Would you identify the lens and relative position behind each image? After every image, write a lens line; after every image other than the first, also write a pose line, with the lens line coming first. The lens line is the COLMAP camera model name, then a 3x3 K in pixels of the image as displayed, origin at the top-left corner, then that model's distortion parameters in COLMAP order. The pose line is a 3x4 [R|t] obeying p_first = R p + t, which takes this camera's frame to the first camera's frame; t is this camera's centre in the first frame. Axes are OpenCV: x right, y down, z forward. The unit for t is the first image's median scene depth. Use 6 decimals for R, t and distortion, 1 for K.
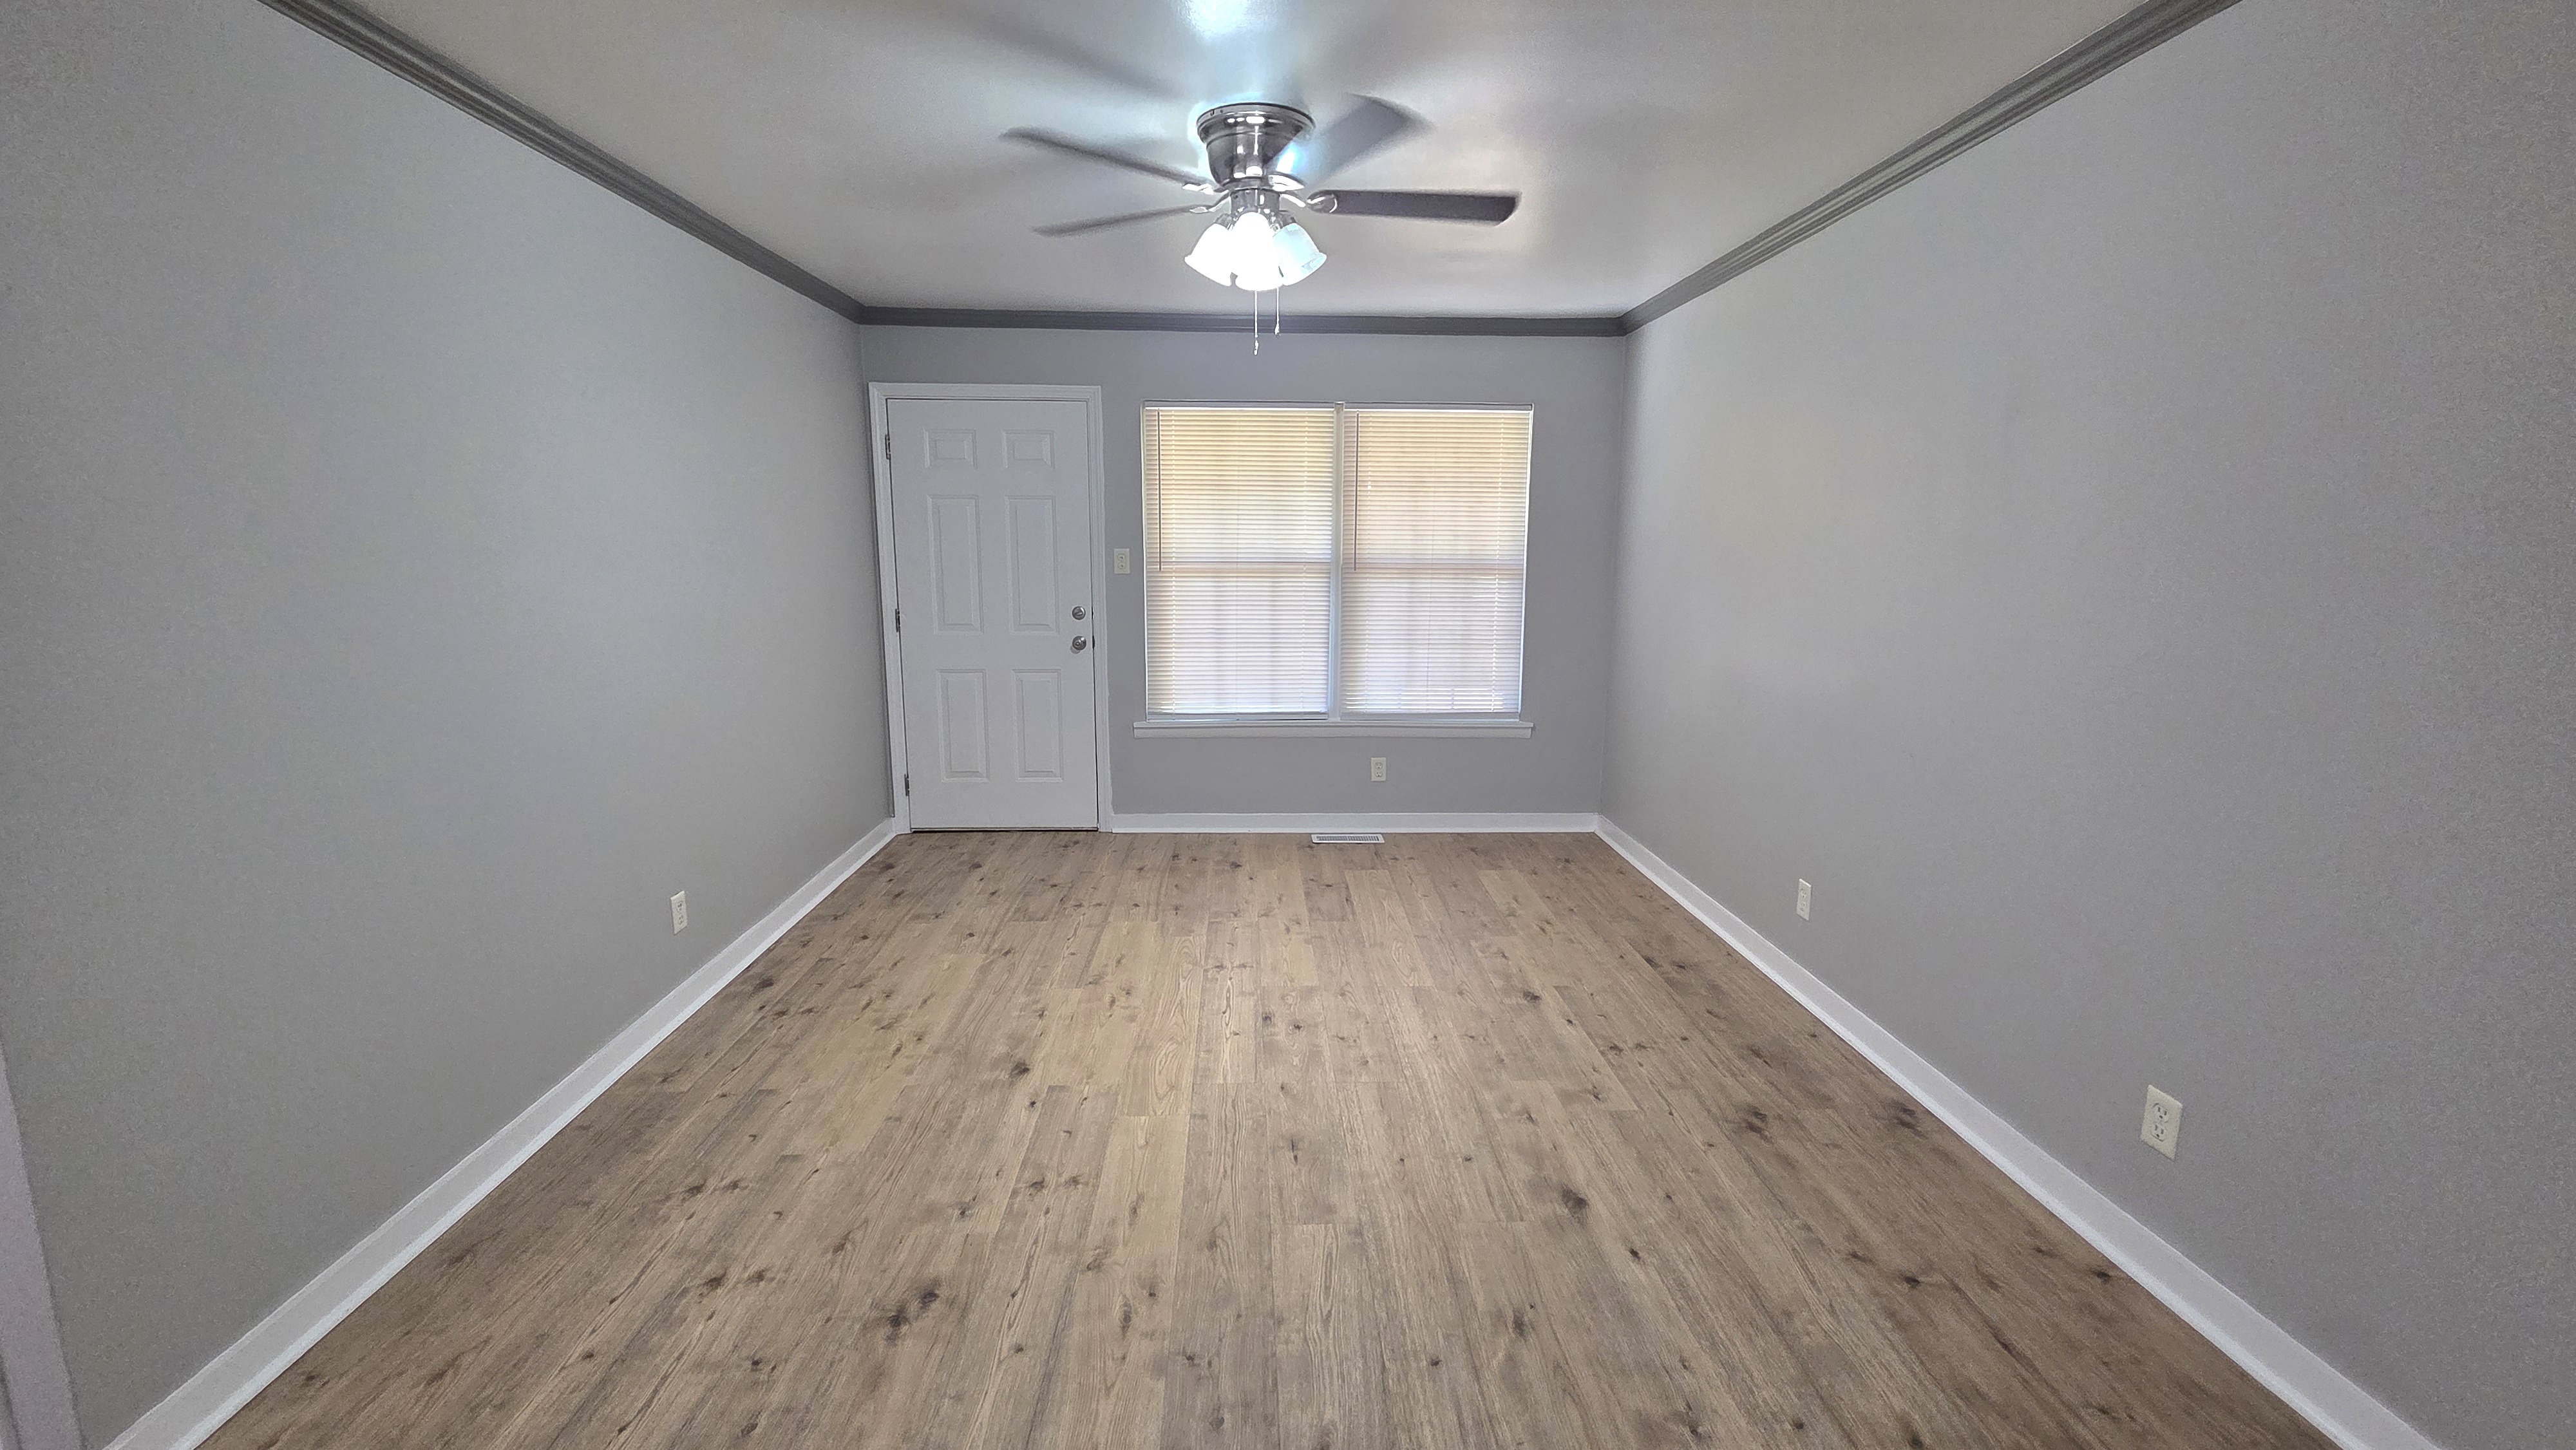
lens RADIAL K [[1054.9, 0, 1282.4], [0, 1054.9, 723.4], [0, 0, 1]] dist [0.001121, -0.000538]
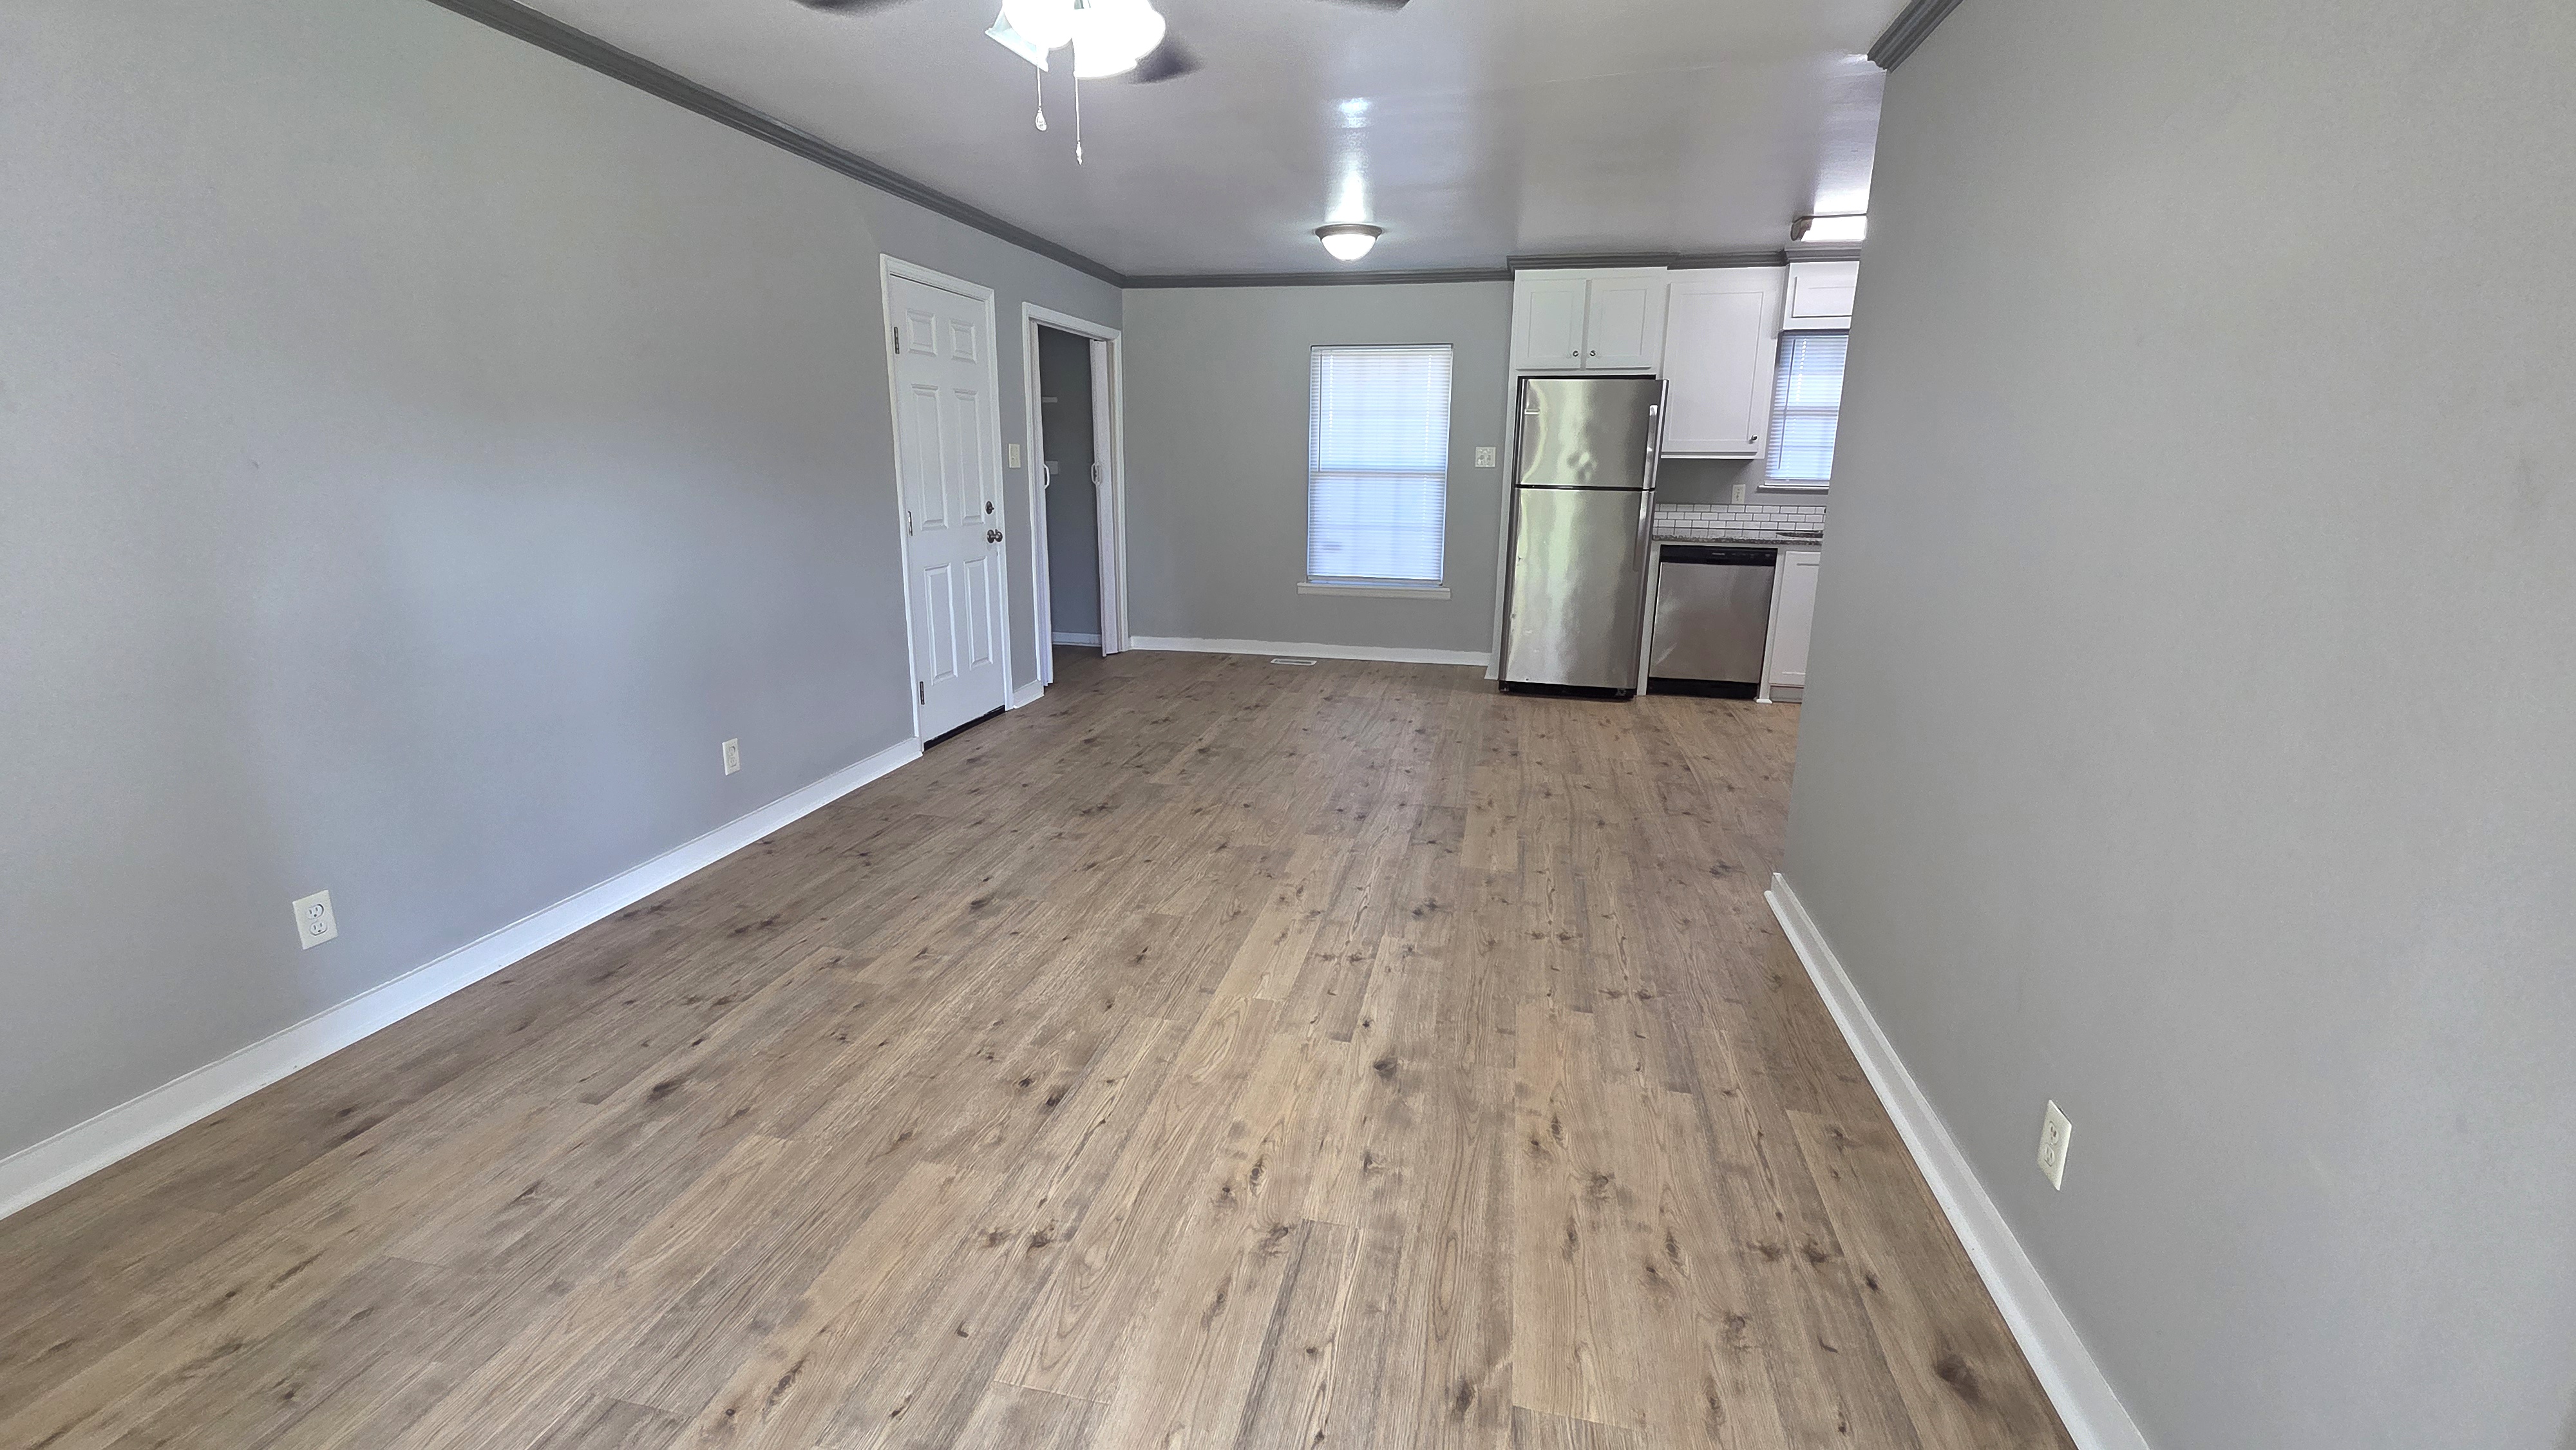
lens RADIAL K [[1054.9, 0, 1284.5], [0, 1054.9, 719.2], [0, 0, 1]] dist [0.001121, -0.000538]
pose [[-0.968671, -0.073239, 0.237304, -0.378428], [0.028877, 0.915829, 0.400528, -0.283013], [-0.246664, 0.394833, -0.885022, 1.790222]]
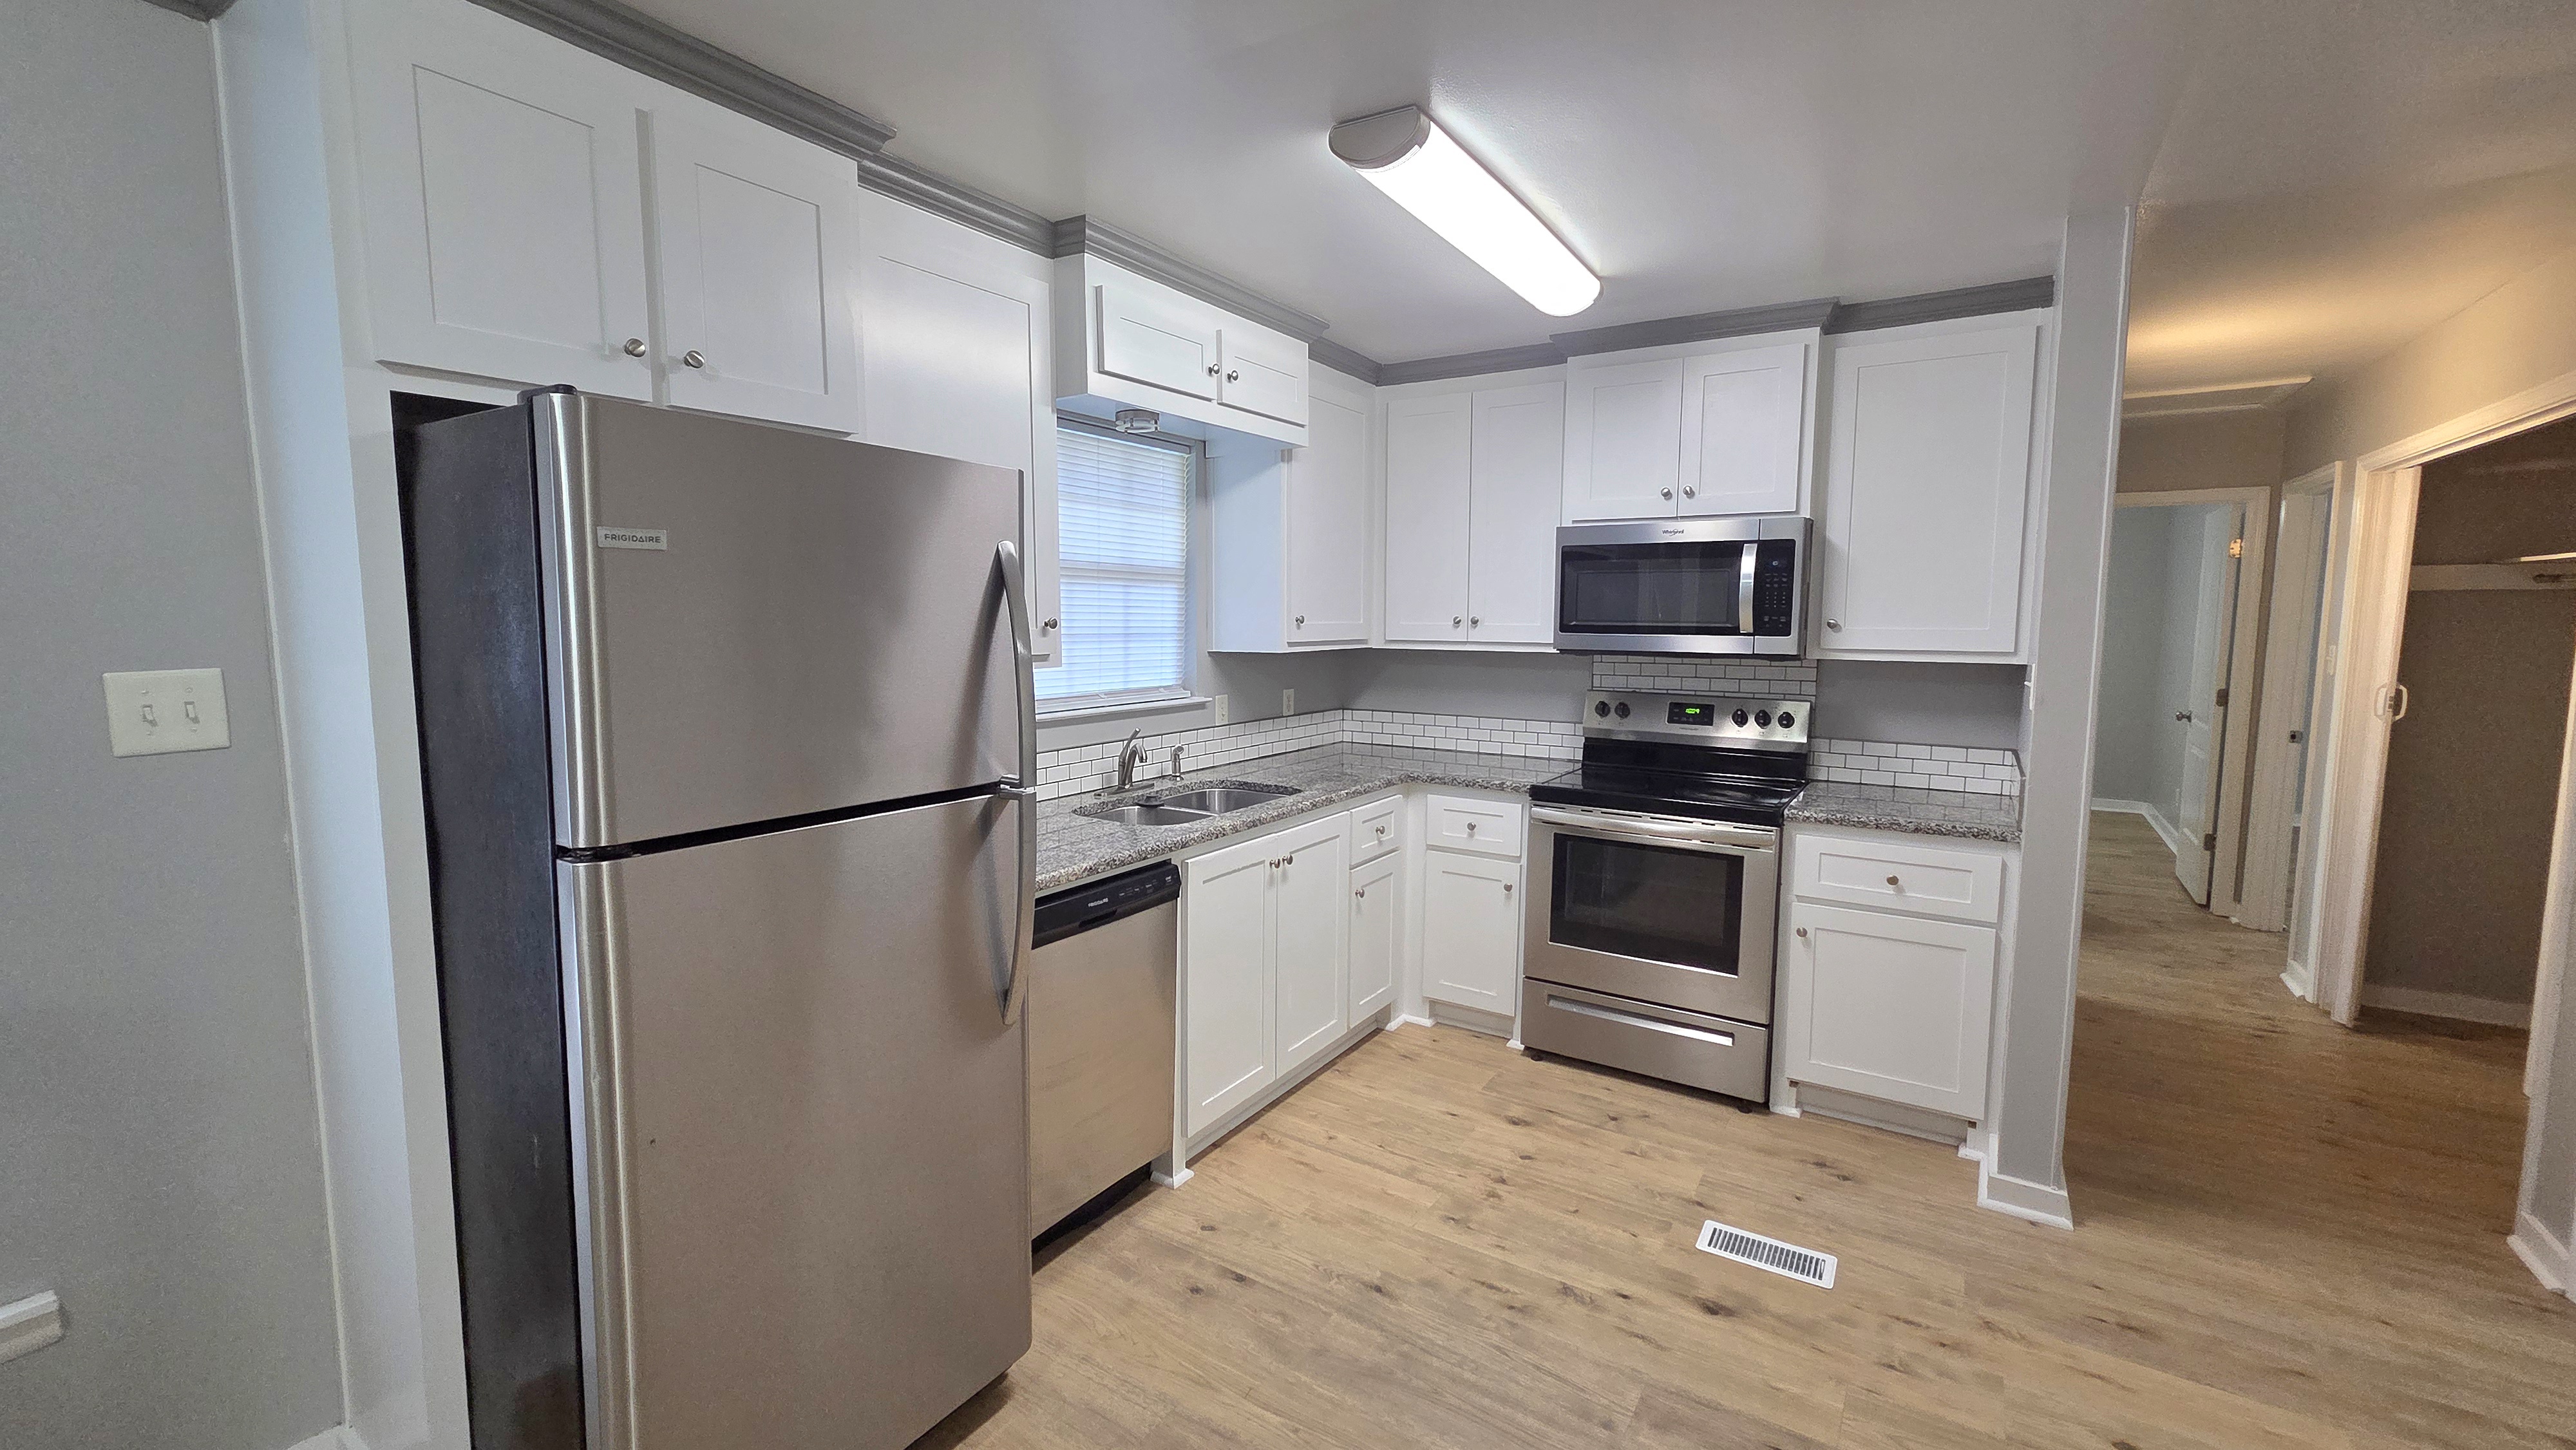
lens RADIAL K [[1054.9, 0, 1284.7], [0, 1054.9, 713.6], [0, 0, 1]] dist [0.001121, -0.000538]
pose [[-0.573024, 0.075962, -0.816010, -0.074476], [-0.141876, 0.971467, 0.190063, -0.042019], [0.807164, 0.224682, -0.545897, 0.064815]]
